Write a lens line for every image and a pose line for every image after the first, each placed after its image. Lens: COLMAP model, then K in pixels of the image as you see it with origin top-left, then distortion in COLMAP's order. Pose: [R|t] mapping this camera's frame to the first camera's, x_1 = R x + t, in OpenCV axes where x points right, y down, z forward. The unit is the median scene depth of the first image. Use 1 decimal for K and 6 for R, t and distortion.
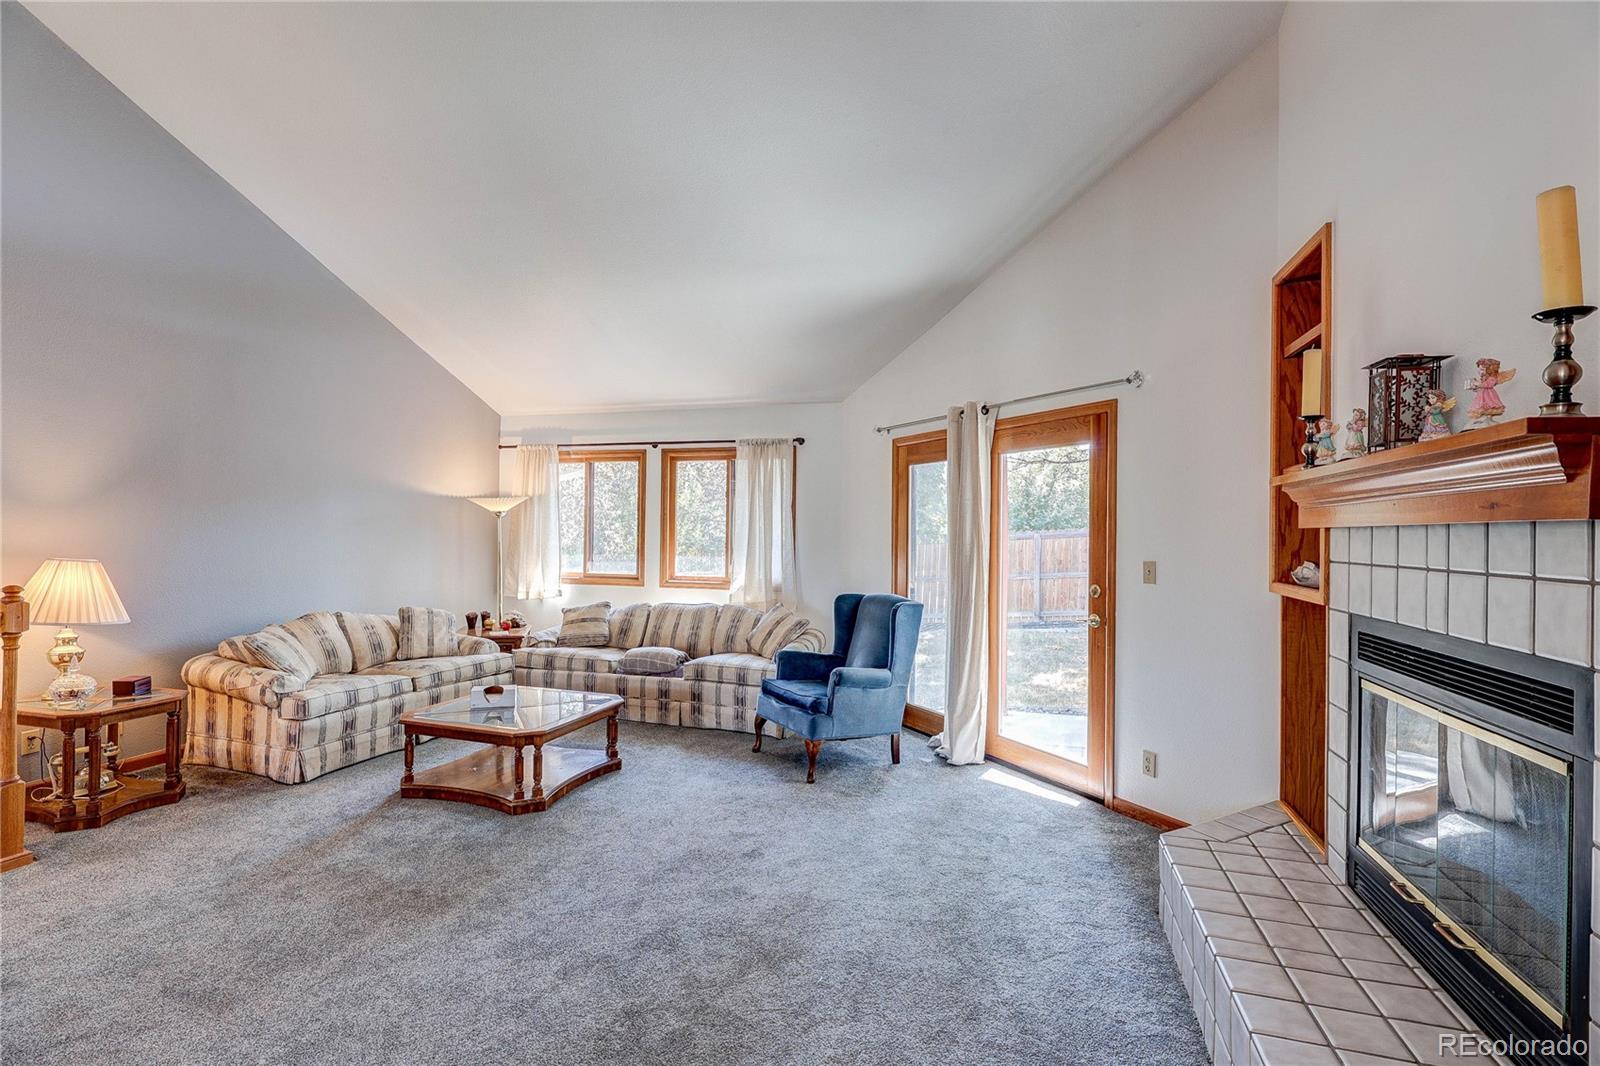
lens RADIAL K [[746.0, 0, 800.0], [0, 746.0, 533.0], [0, 0, 1]] dist [0.001639, 0.000133]
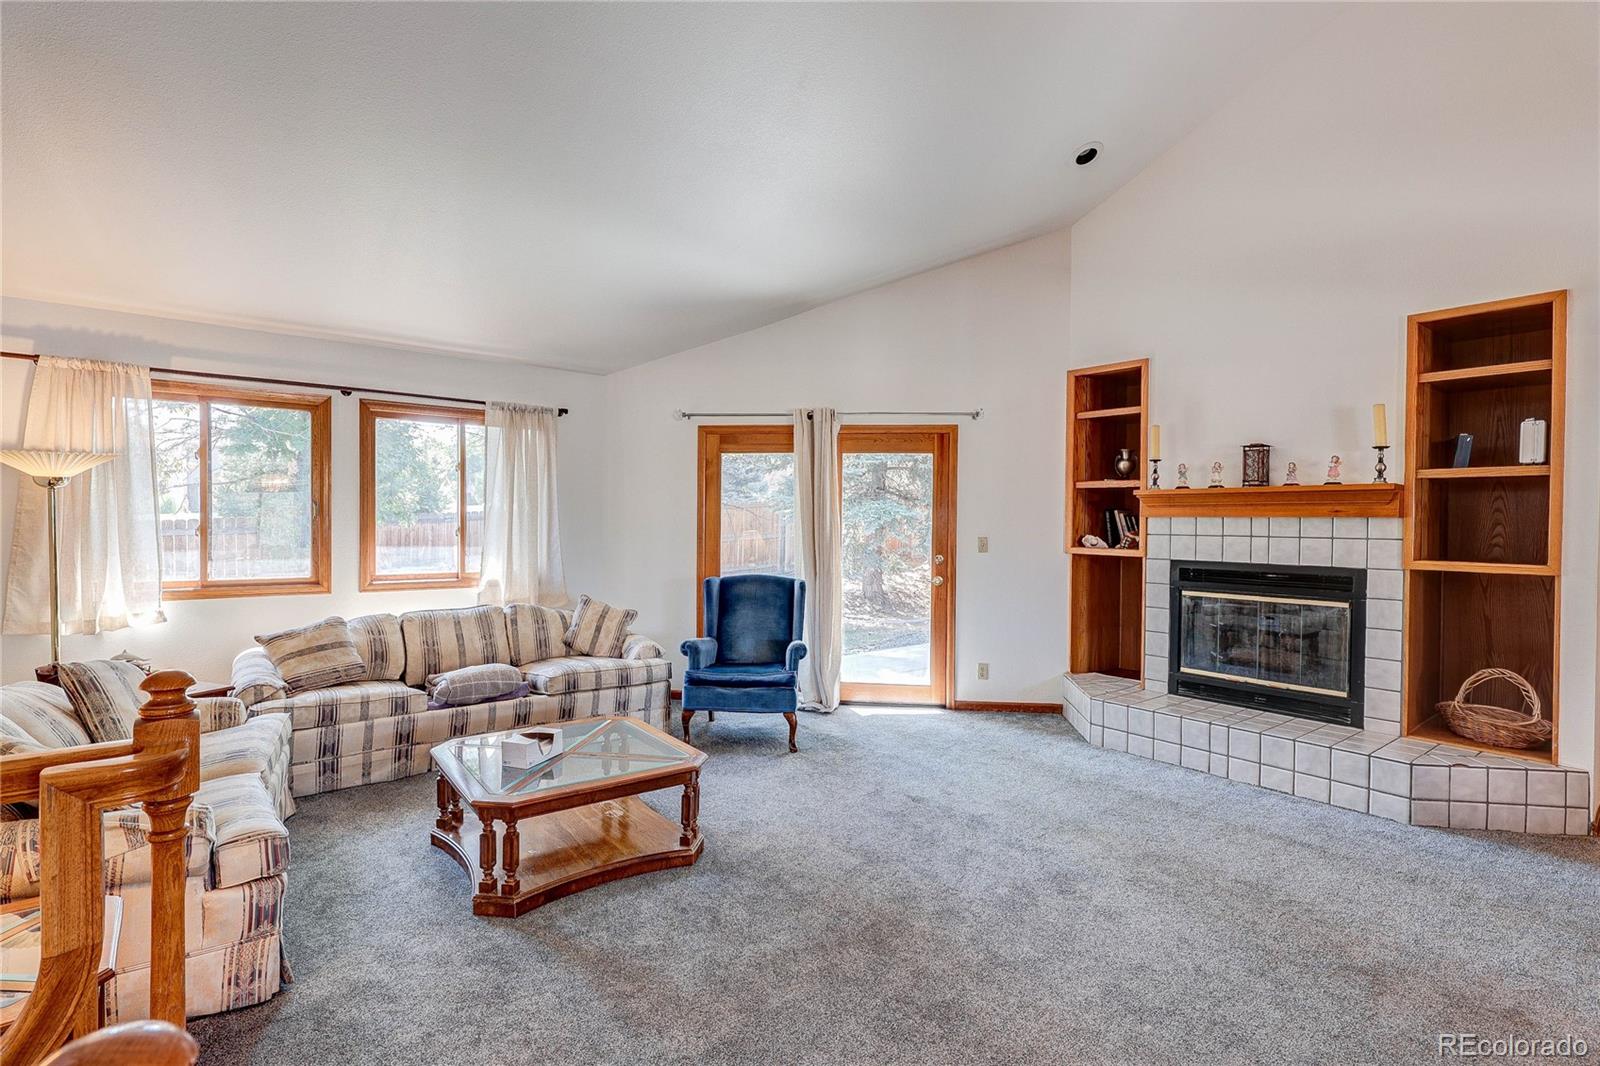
lens RADIAL K [[764.6, 0, 800.0], [0, 764.6, 533.0], [0, 0, 1]] dist [0.000027, -0.000149]
pose [[0.564853, -0.017935, 0.824997, -0.667386], [-0.004612, 0.999680, 0.024891, -0.005194], [-0.825179, -0.017865, 0.564589, 0.288228]]
